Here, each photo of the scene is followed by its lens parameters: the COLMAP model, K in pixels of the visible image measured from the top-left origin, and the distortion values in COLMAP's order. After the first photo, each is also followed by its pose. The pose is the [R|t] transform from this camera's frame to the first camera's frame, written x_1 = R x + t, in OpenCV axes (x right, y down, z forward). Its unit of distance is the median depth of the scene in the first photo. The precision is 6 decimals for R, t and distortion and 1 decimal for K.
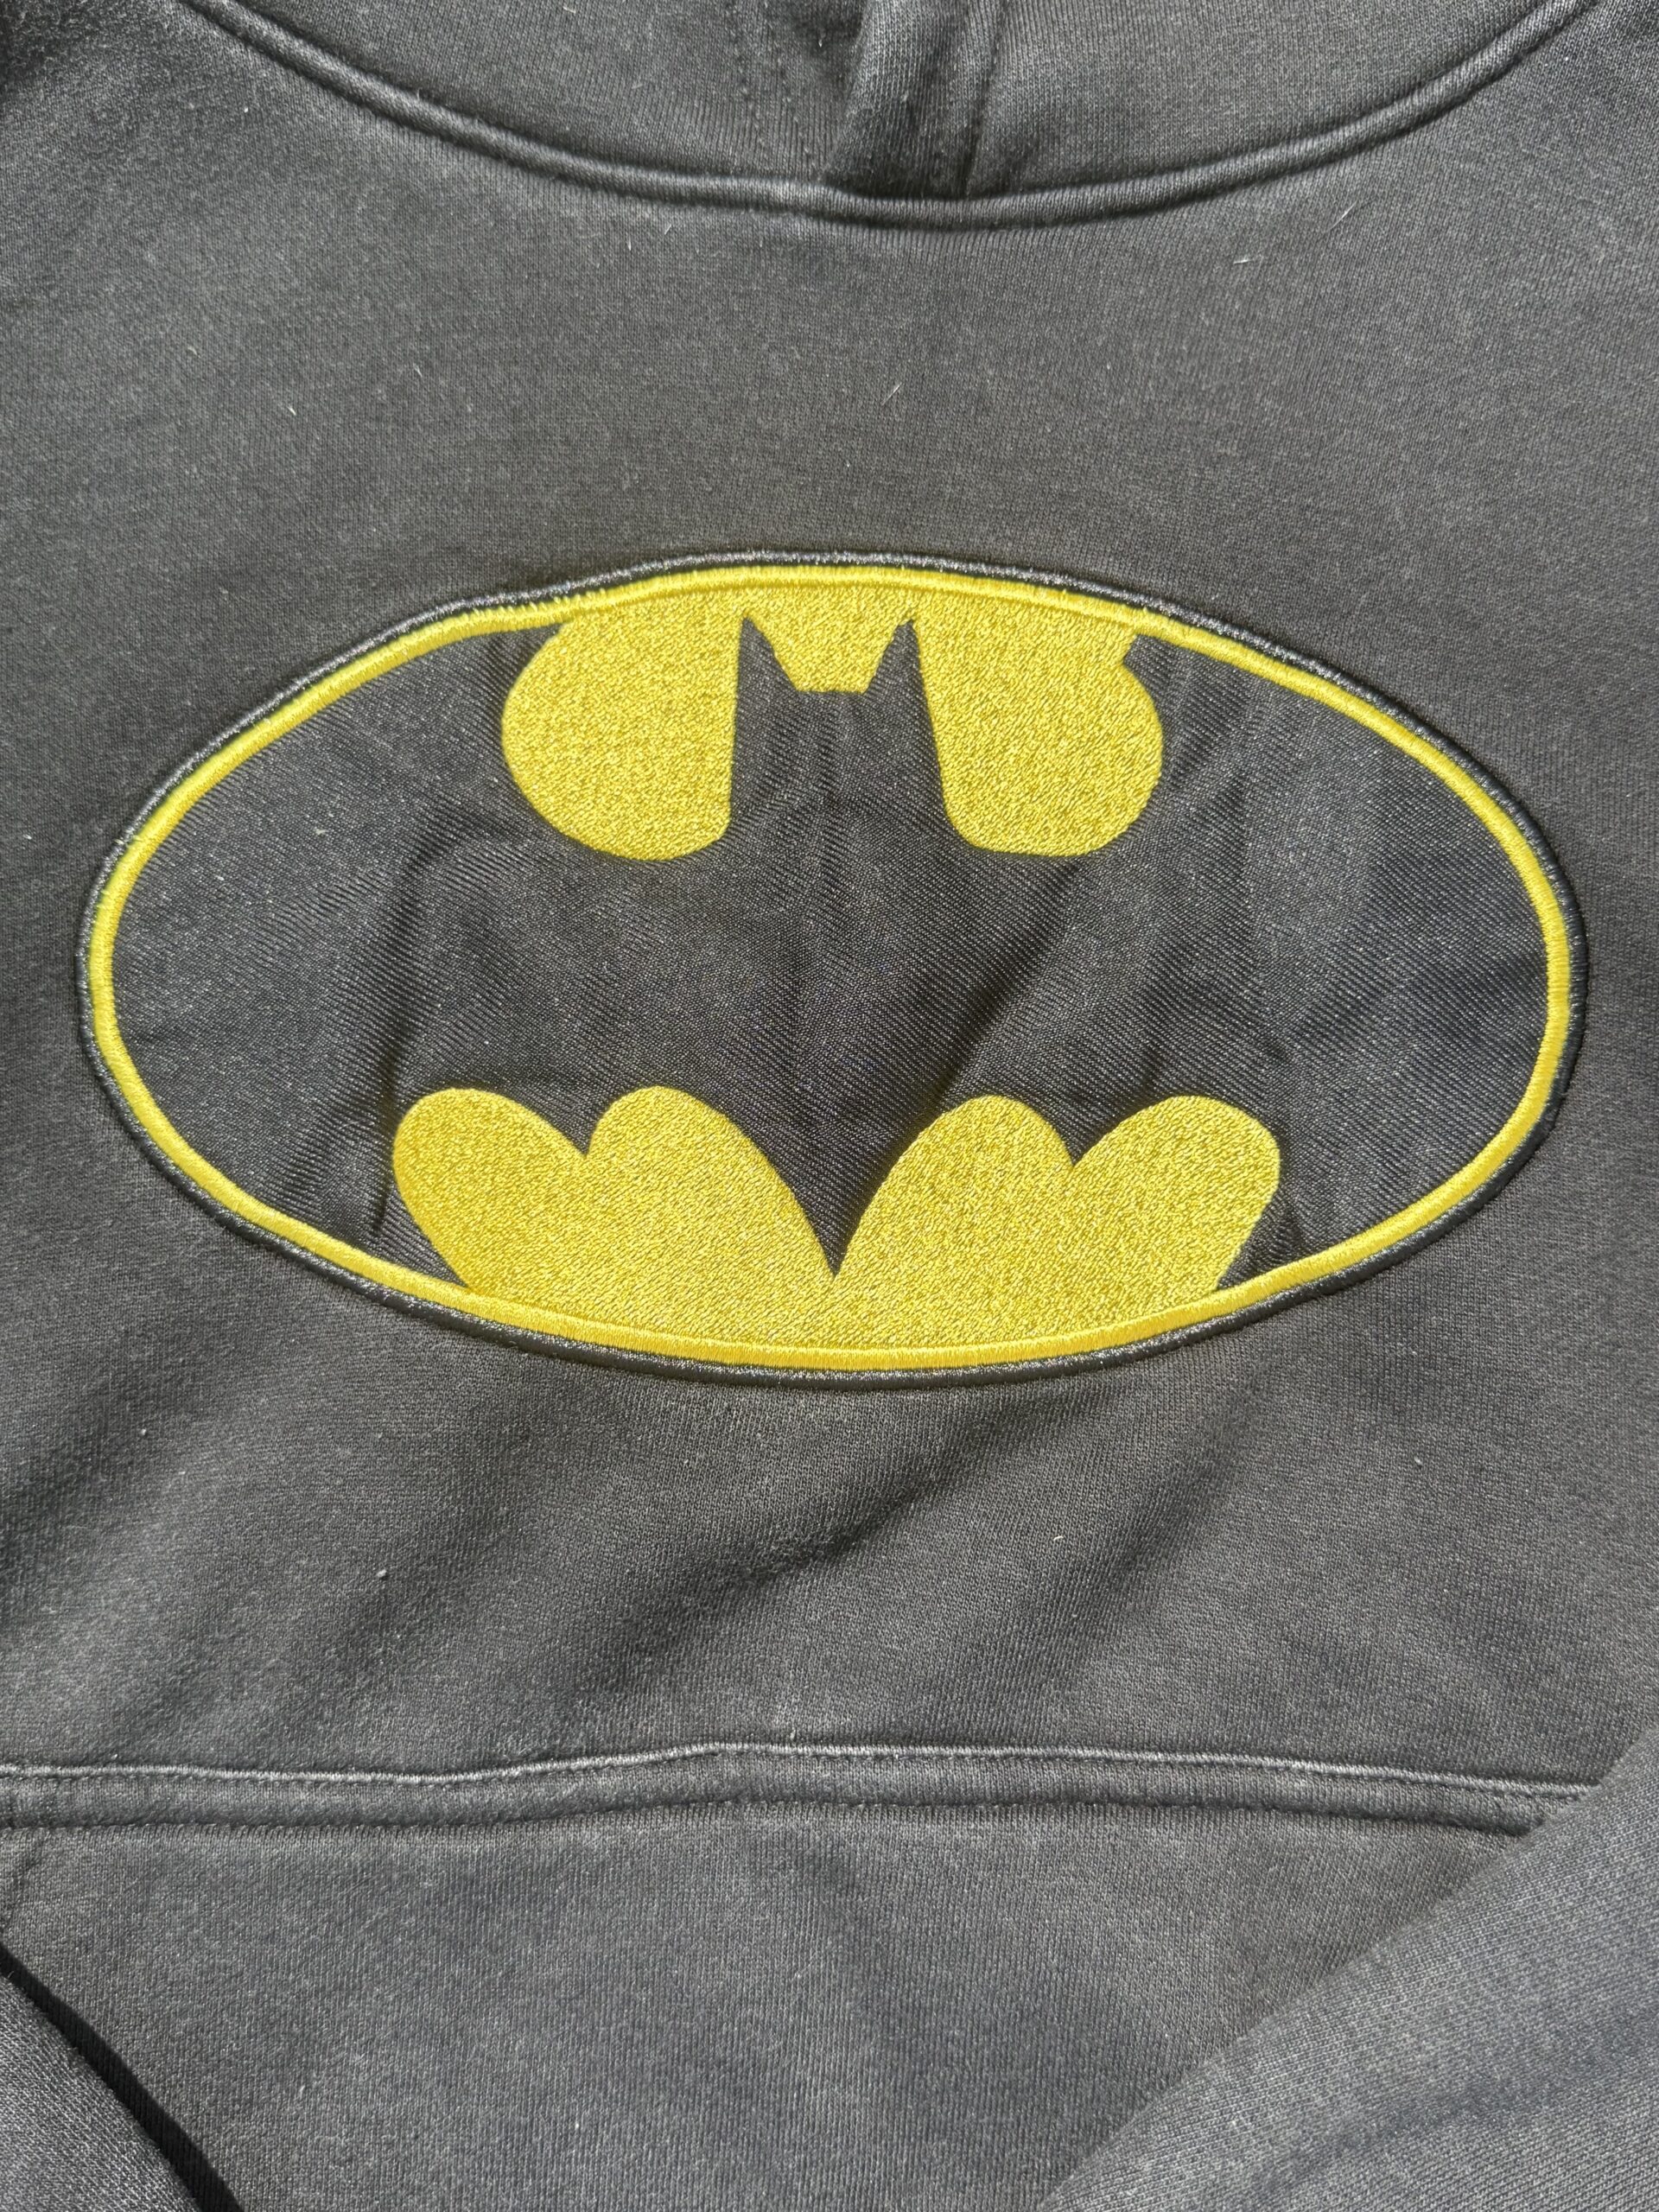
lens RADIAL K [[2059.9, 0, 827.4], [0, 2059.9, 1107.9], [0, 0, 1]] dist [0.019724, 0.000000]
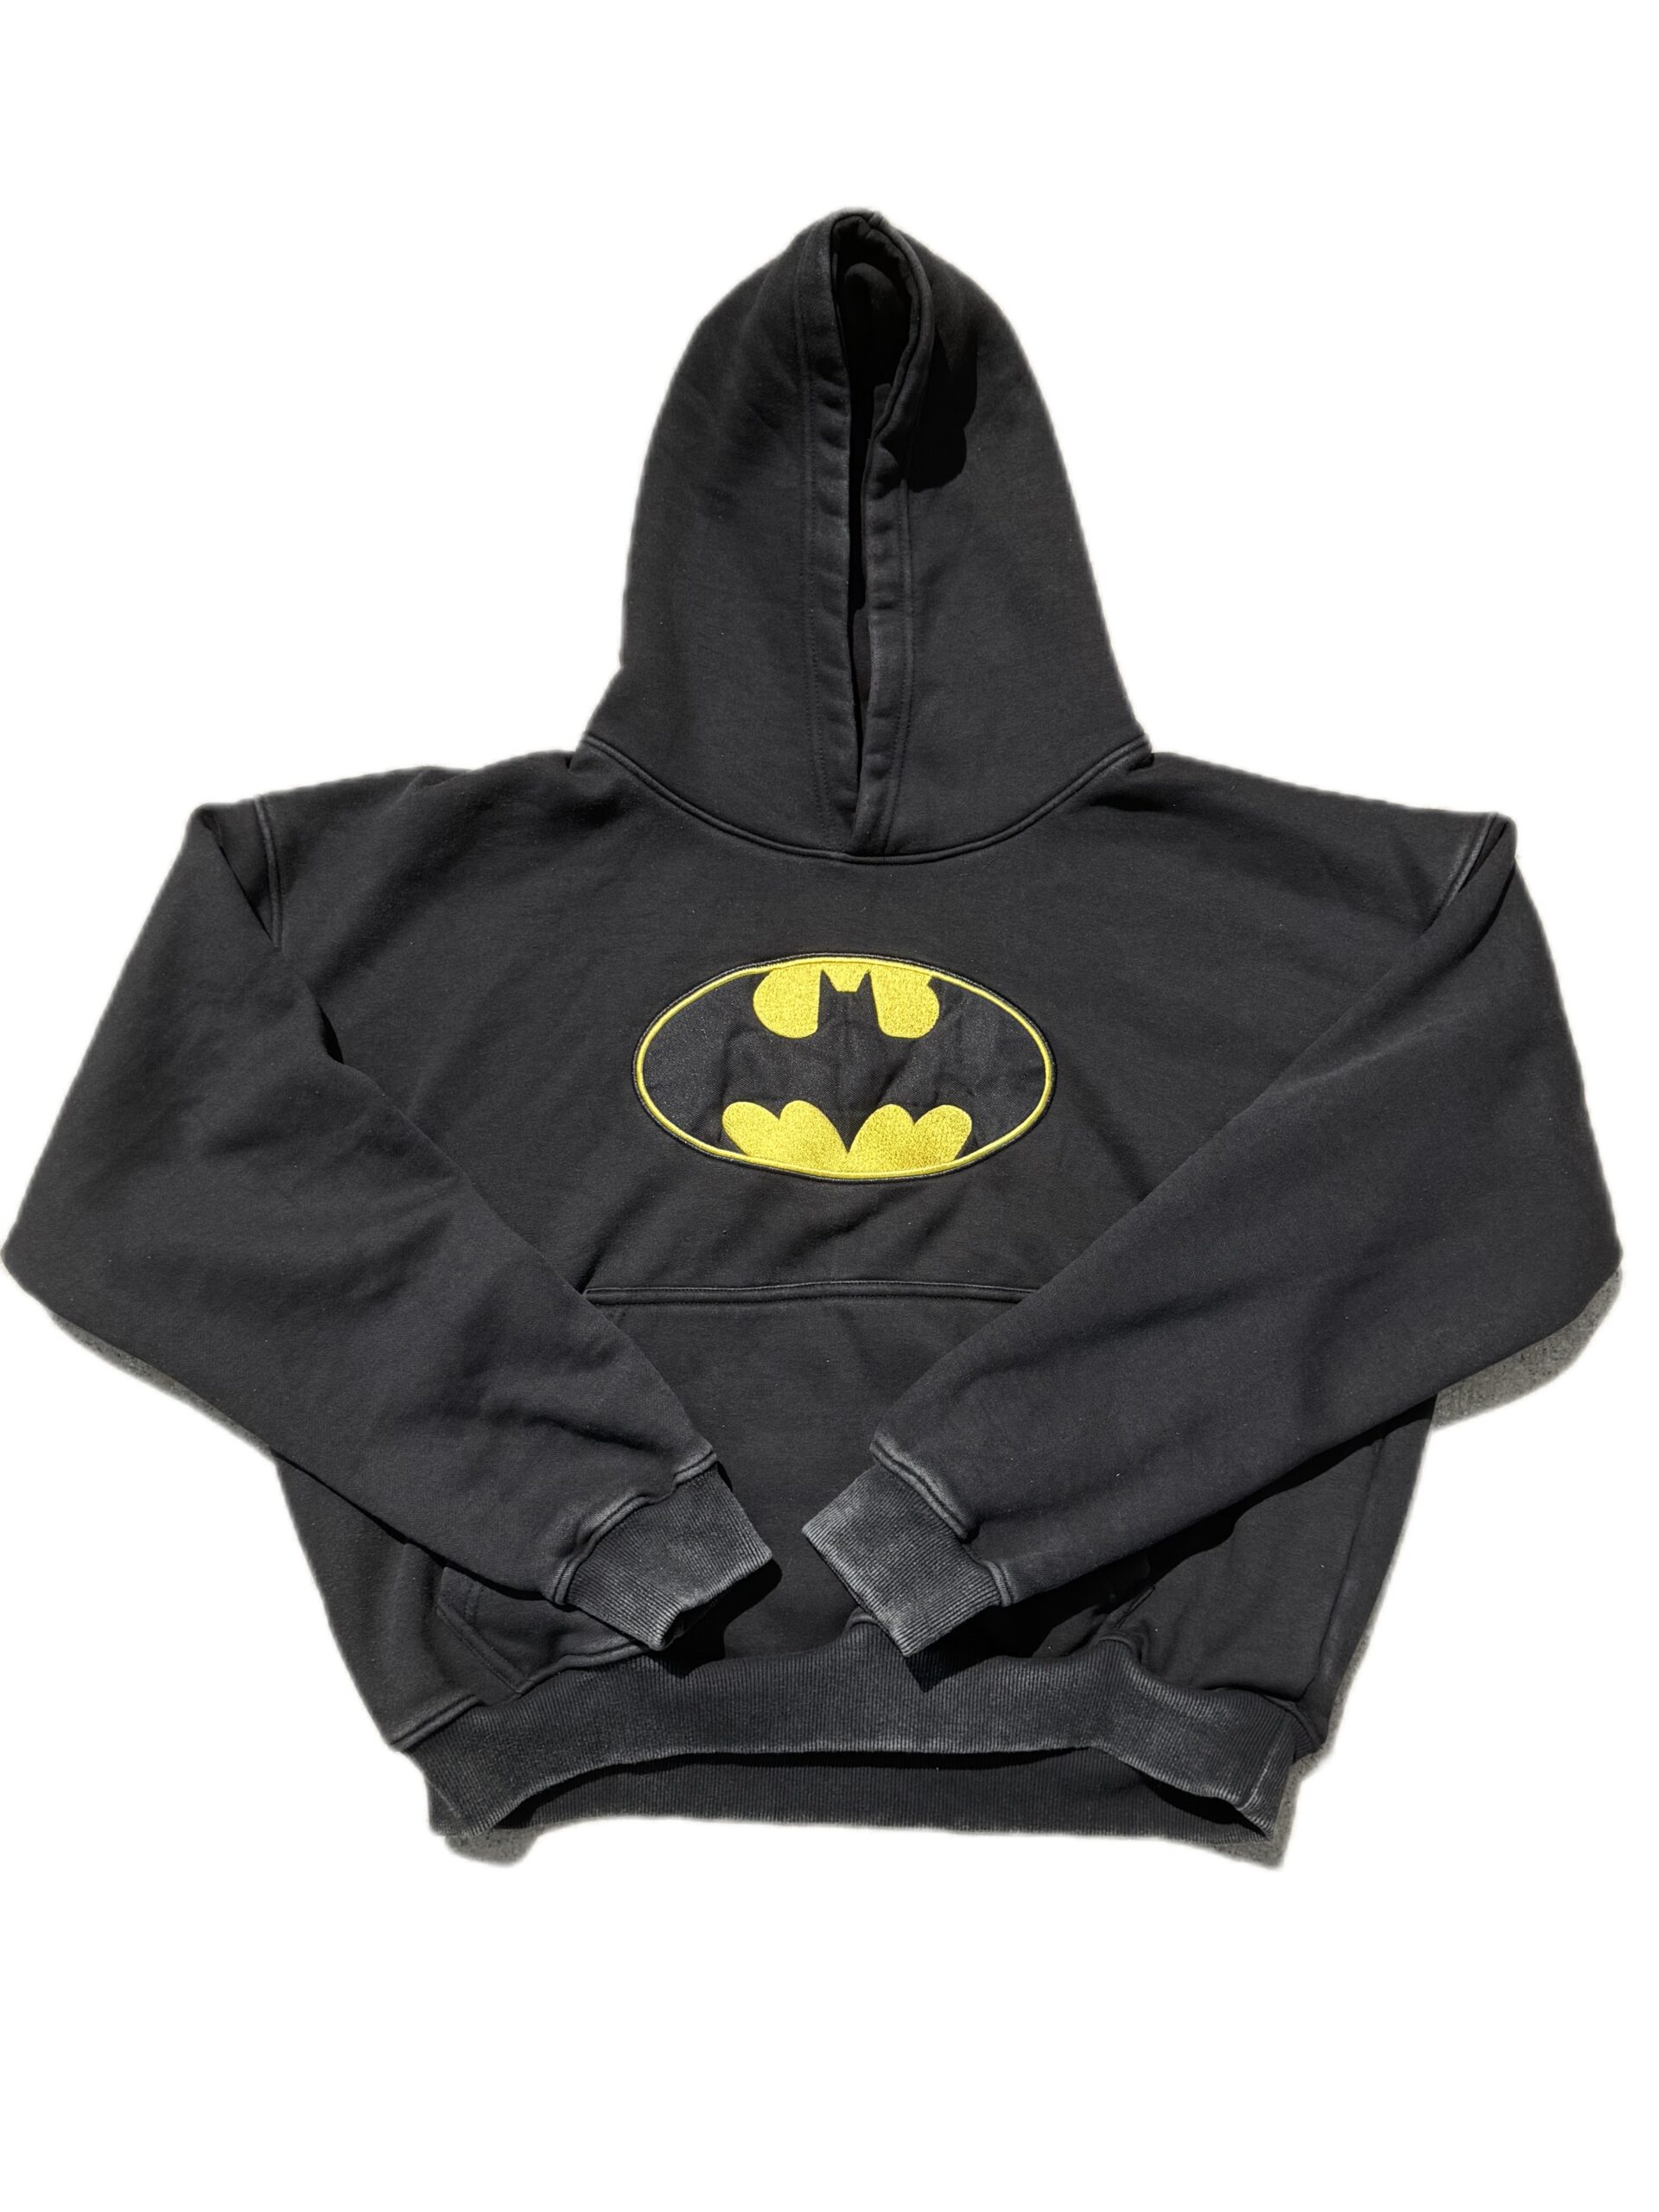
lens RADIAL K [[2059.9, 0, 830.4], [0, 2059.9, 1103.0], [0, 0, 1]] dist [0.019724, 0.000000]
pose [[0.999037, 0.007535, 0.043219, -0.179975], [-0.003724, 0.996150, -0.087586, 0.303788], [-0.043712, 0.087341, 0.995219, -2.546861]]
